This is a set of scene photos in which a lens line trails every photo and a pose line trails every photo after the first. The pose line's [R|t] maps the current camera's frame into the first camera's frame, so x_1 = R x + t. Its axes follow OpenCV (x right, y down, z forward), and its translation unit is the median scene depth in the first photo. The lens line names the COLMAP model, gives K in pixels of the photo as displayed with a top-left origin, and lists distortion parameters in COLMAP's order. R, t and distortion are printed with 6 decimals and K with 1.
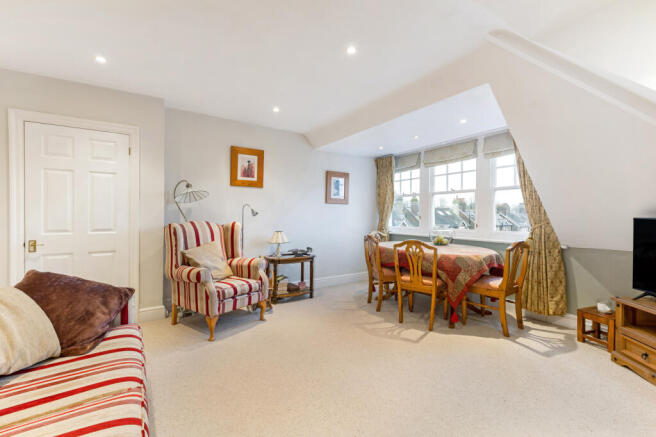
lens RADIAL K [[282.3, 0, 328.0], [0, 282.3, 218.5], [0, 0, 1]] dist [0.000089, 0.000004]
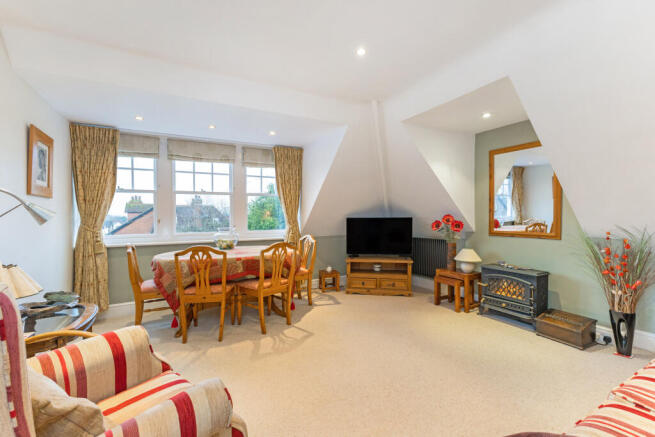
lens RADIAL K [[266.4, 0, 326.0], [0, 266.4, 231.9], [0, 0, 1]] dist [-0.000946, -0.000053]
pose [[0.128878, -0.053328, 0.990226, -0.444297], [0.018957, 0.998503, 0.051307, -0.002001], [-0.991479, 0.012159, 0.129696, 0.539085]]
